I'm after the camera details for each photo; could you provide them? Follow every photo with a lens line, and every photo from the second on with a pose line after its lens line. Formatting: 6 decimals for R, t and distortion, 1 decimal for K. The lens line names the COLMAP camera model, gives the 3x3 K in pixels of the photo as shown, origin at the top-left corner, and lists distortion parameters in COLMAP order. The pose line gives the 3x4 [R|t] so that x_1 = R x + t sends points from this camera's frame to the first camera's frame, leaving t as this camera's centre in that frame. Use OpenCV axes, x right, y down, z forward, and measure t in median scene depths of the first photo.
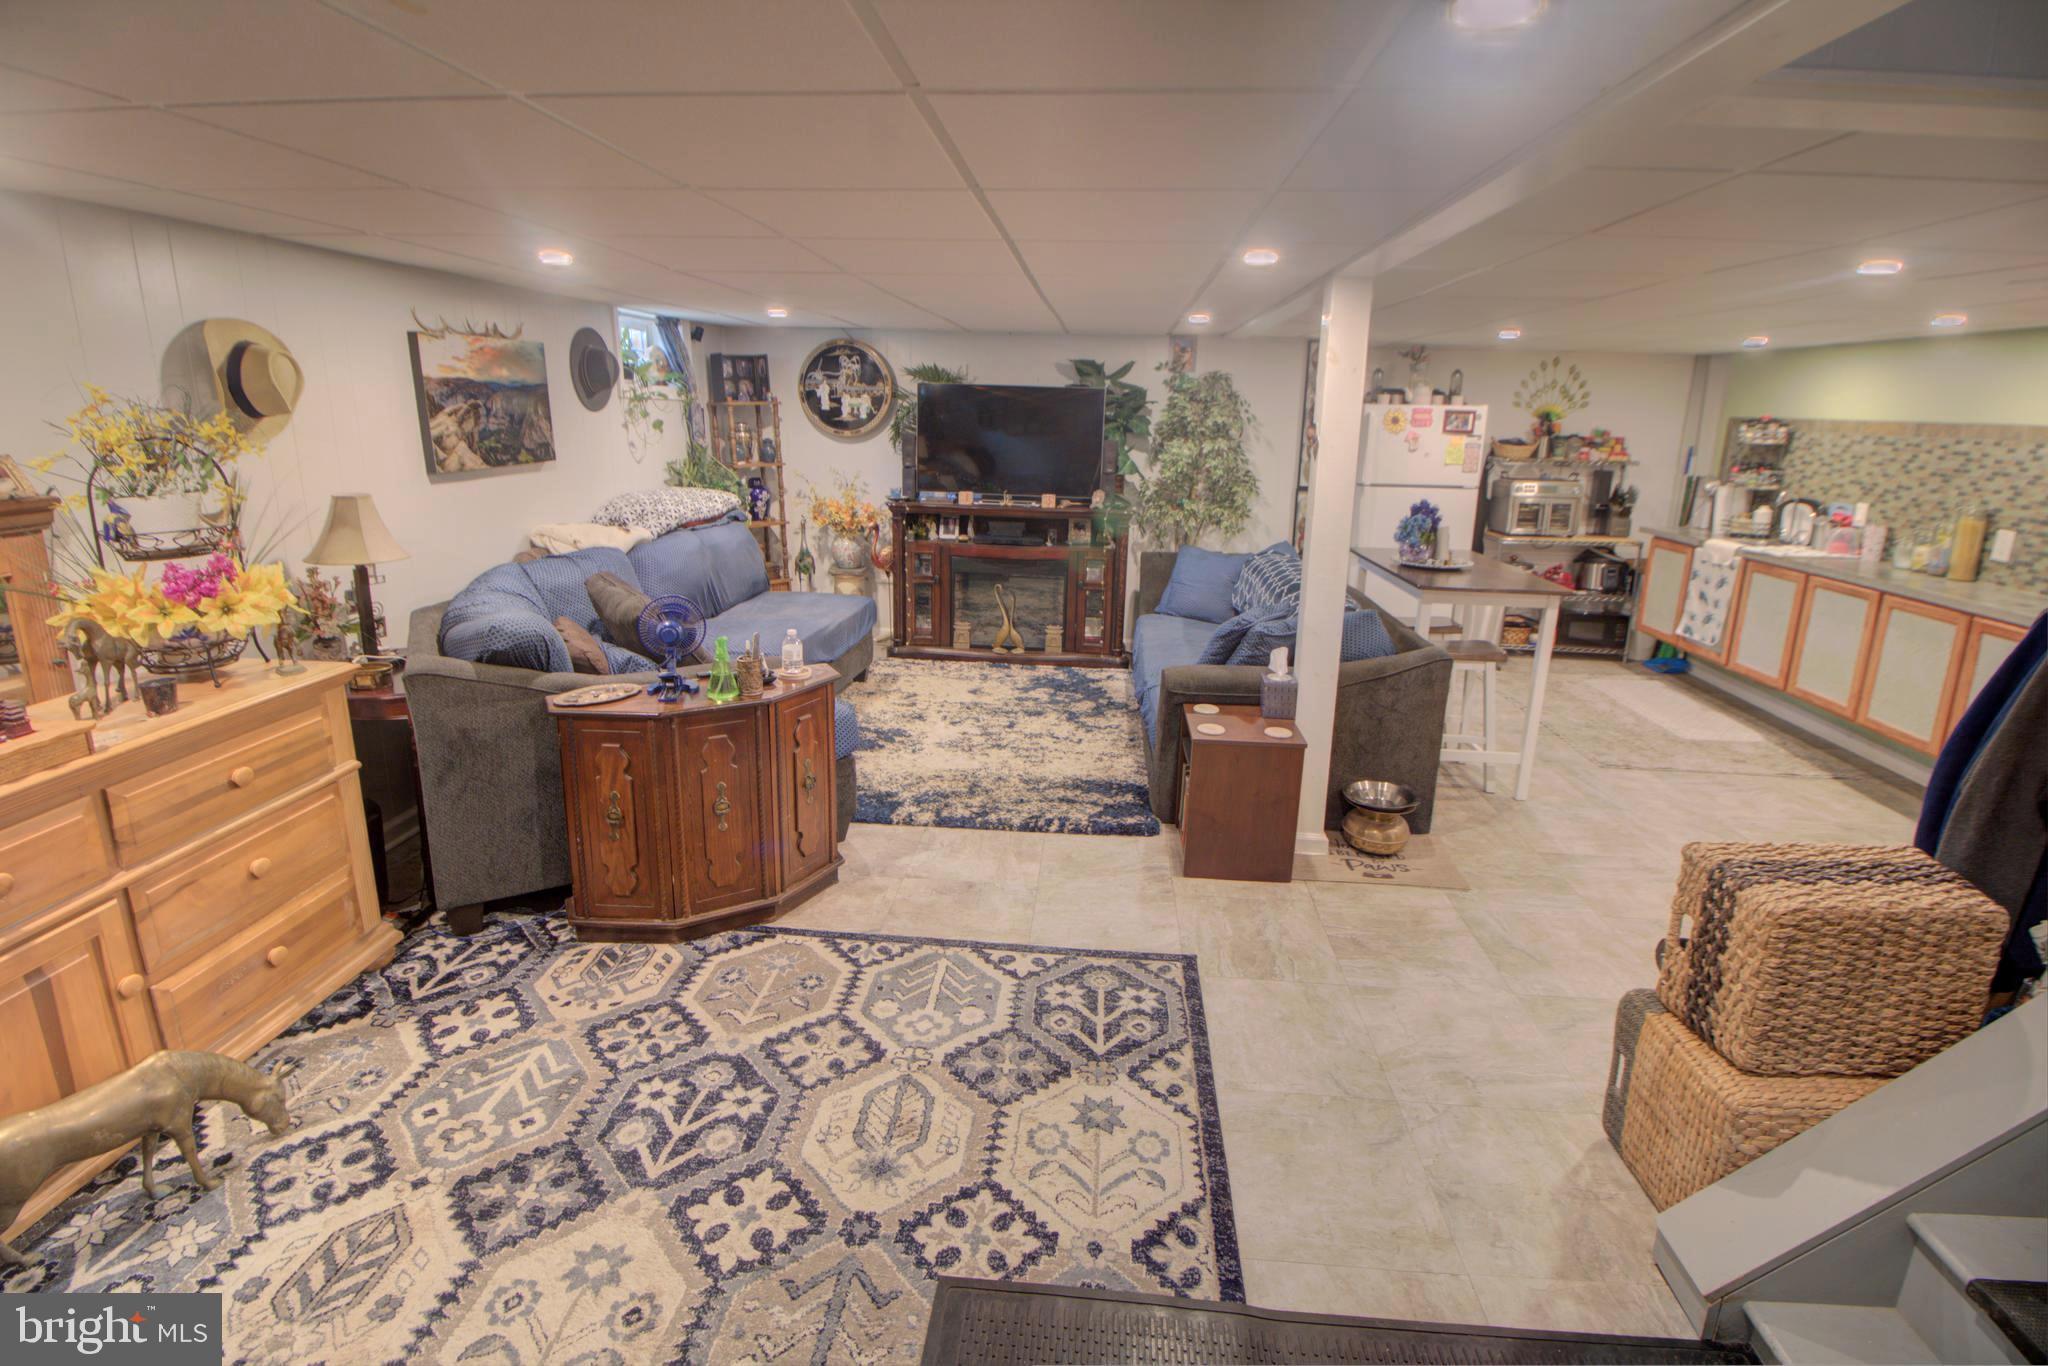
lens RADIAL K [[947.5, 0, 1034.6], [0, 947.5, 621.1], [0, 0, 1]] dist [-0.001992, -0.013815]
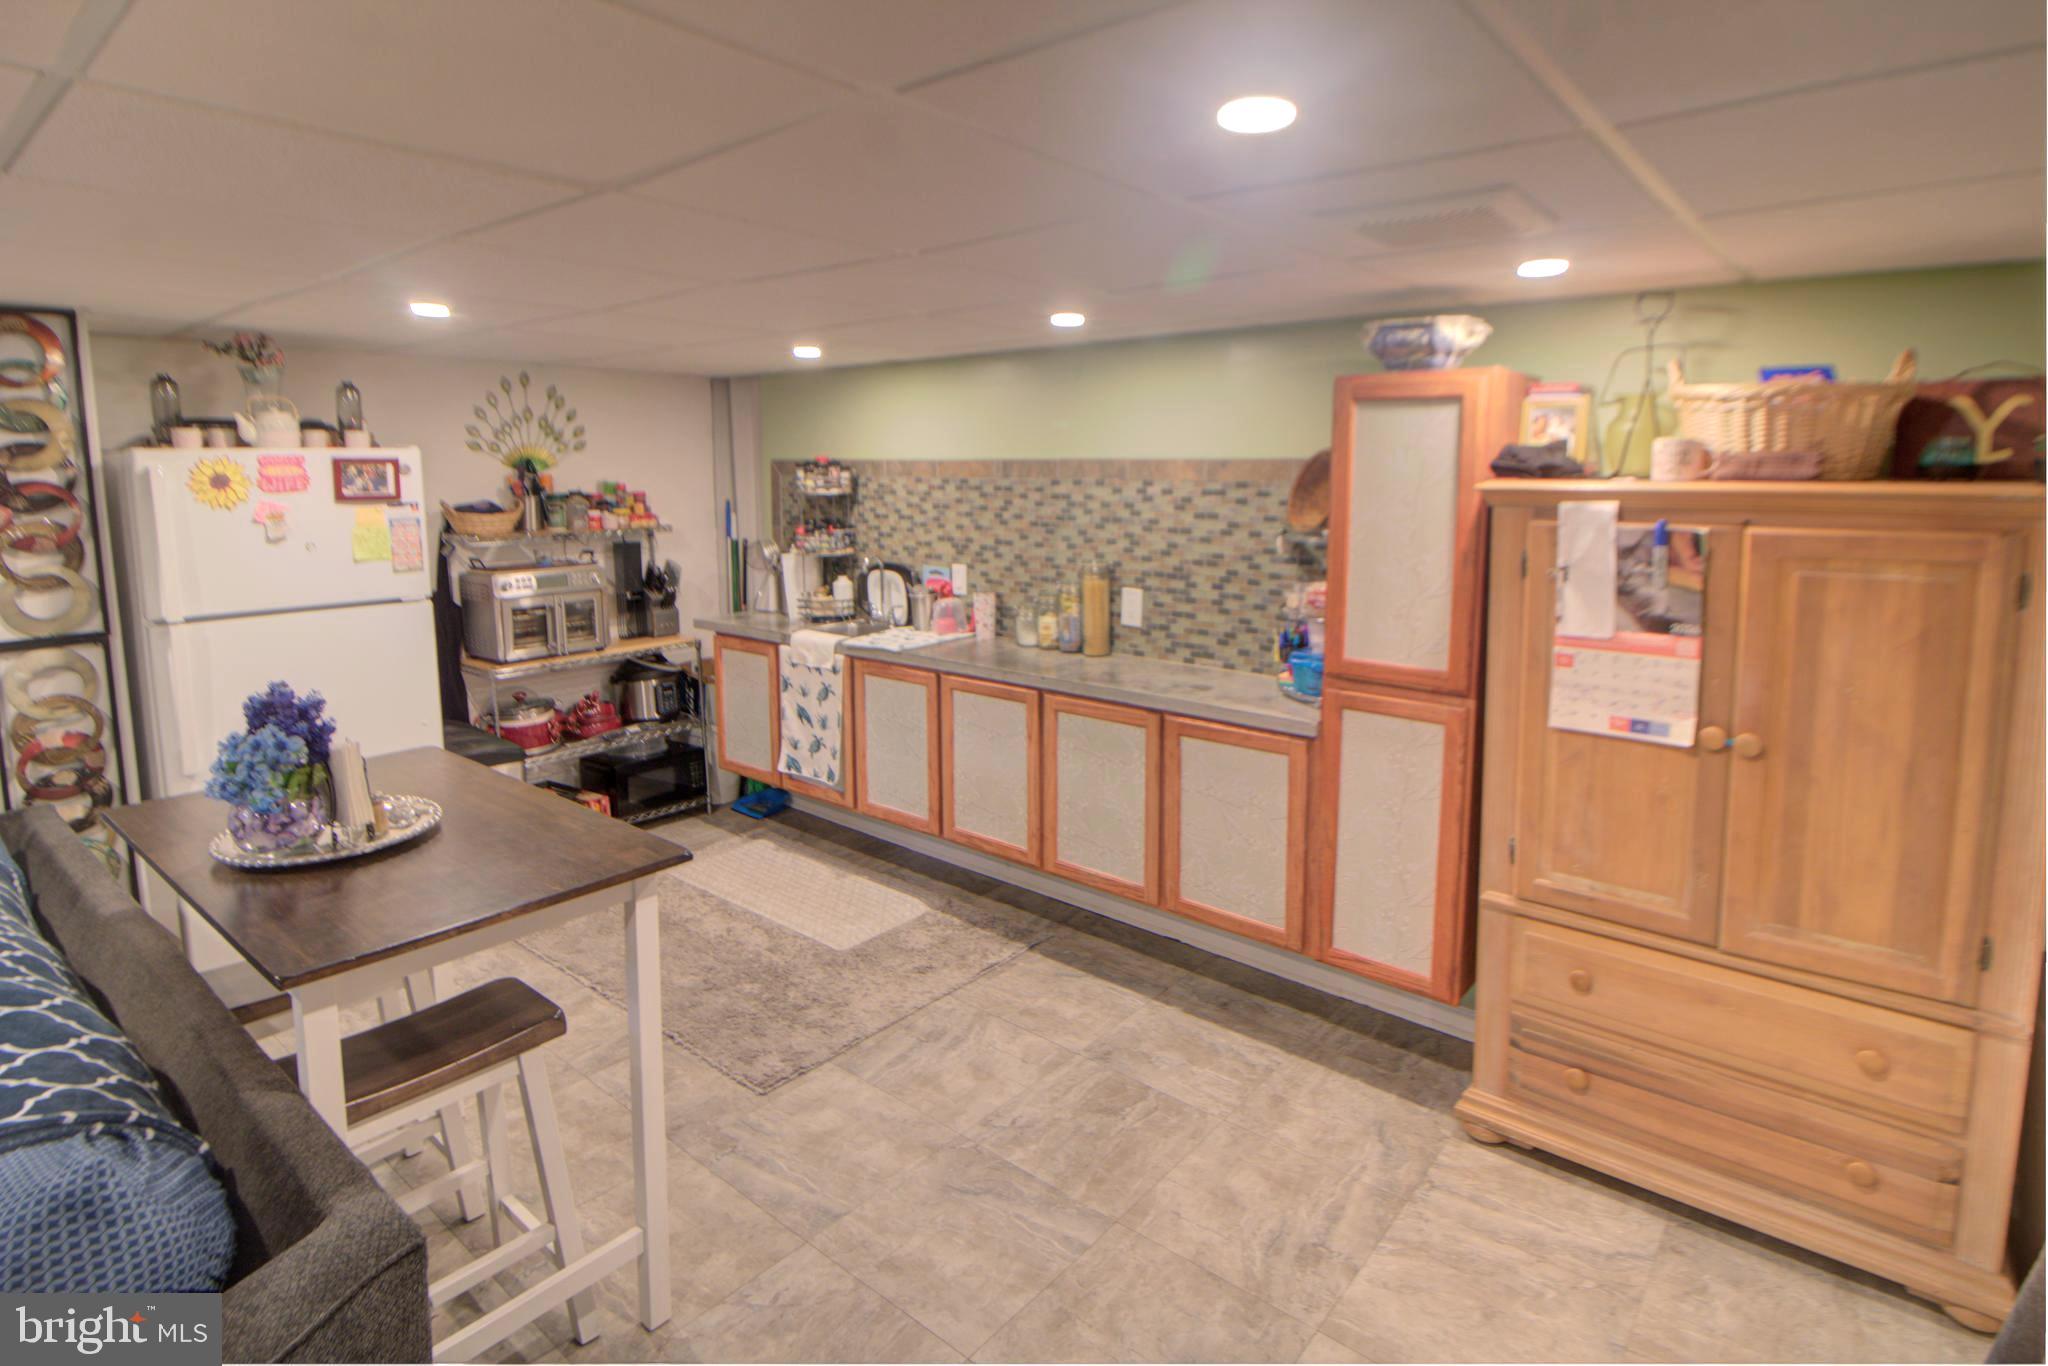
lens RADIAL K [[1052.8, 0, 1039.5], [0, 1052.8, 601.6], [0, 0, 1]] dist [0.028721, -0.029062]
pose [[0.585142, -0.126365, 0.801024, 0.196867], [0.193064, 0.981090, 0.013740, -0.084454], [-0.787613, 0.146609, 0.598474, 0.383493]]
